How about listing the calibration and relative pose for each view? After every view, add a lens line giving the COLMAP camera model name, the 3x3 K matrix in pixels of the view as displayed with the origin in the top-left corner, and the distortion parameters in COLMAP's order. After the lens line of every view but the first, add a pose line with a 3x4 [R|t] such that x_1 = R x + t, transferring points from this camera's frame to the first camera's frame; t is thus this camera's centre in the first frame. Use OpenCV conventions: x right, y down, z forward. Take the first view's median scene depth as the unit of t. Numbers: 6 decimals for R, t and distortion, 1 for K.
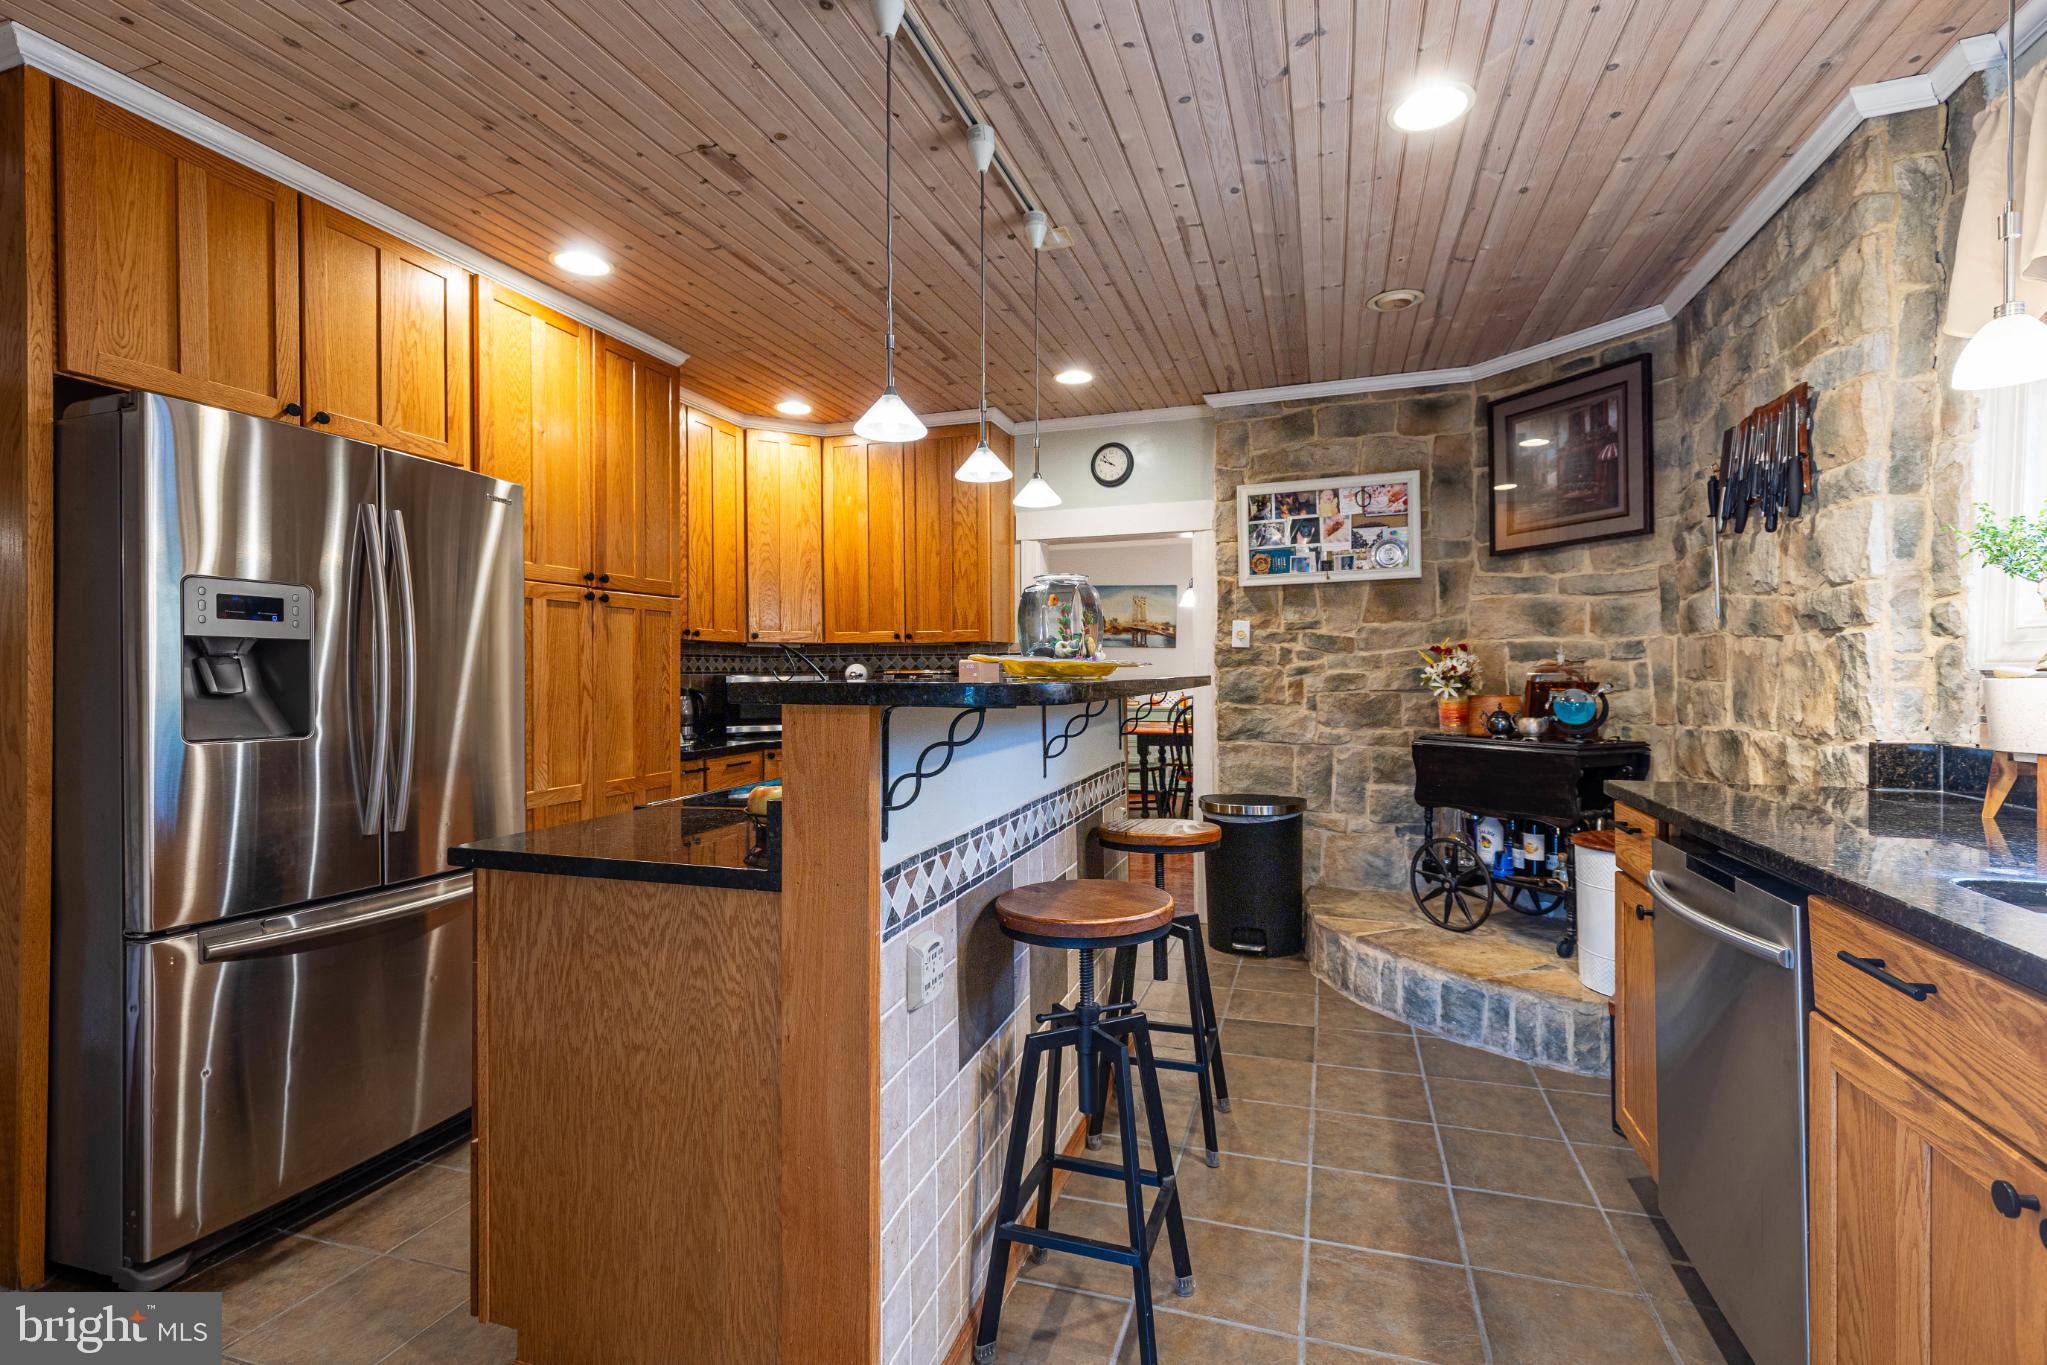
lens RADIAL K [[916.5, 0, 1026.4], [0, 916.5, 674.9], [0, 0, 1]] dist [0.016649, -0.005121]
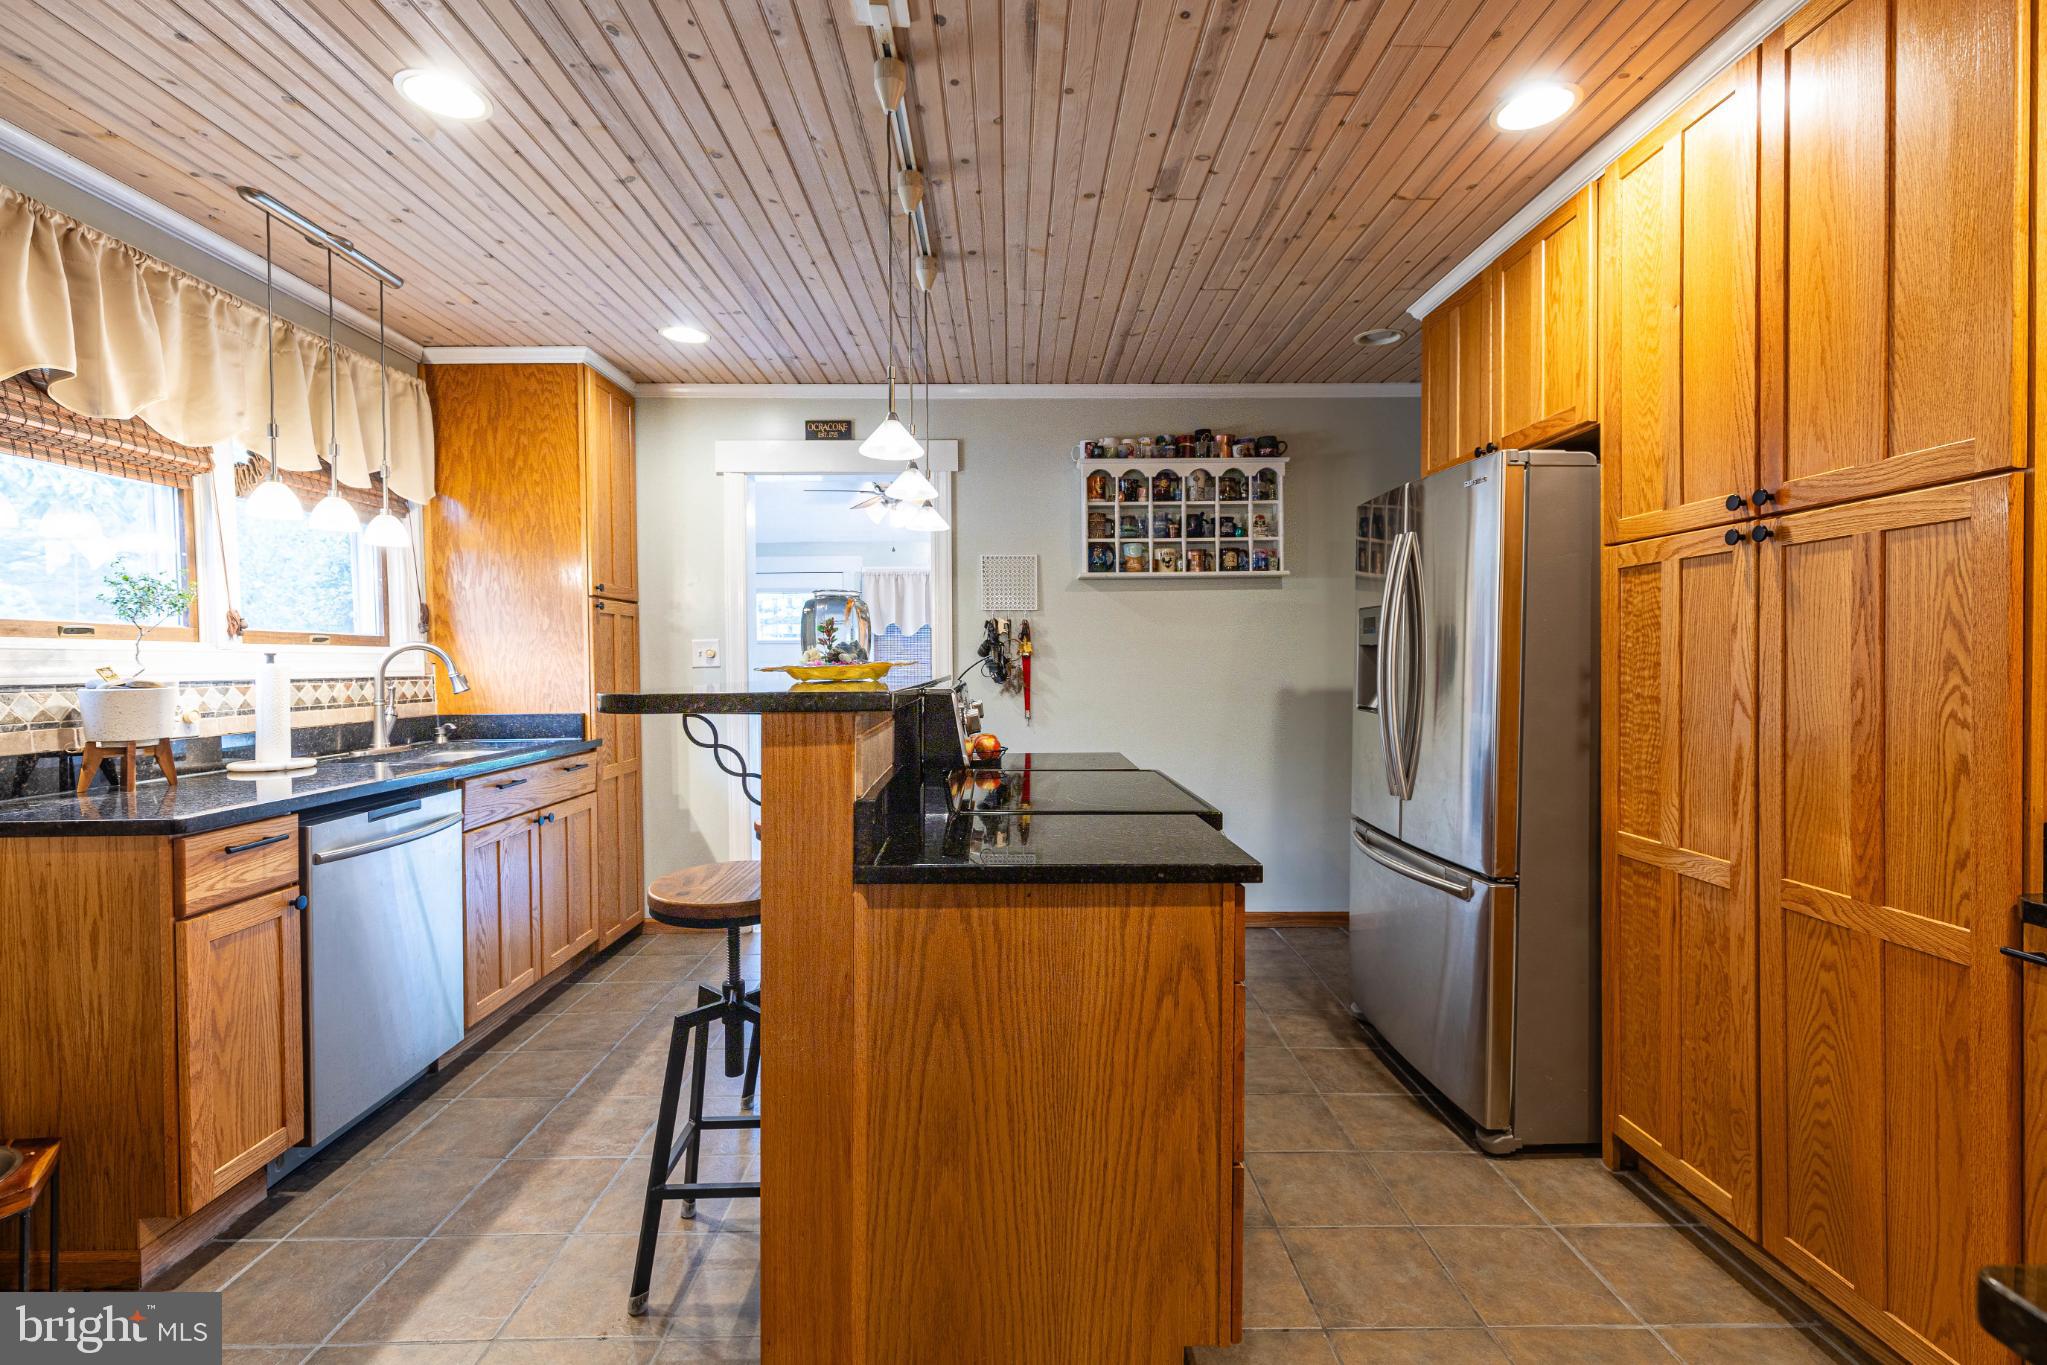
lens RADIAL K [[916.5, 0, 1026.4], [0, 916.5, 674.9], [0, 0, 1]] dist [0.016649, -0.005121]
pose [[-0.941069, 0.015988, -0.337837, 0.157489], [0.009550, 0.999740, 0.020712, -0.019346], [0.338080, 0.016265, -0.940977, 1.653676]]
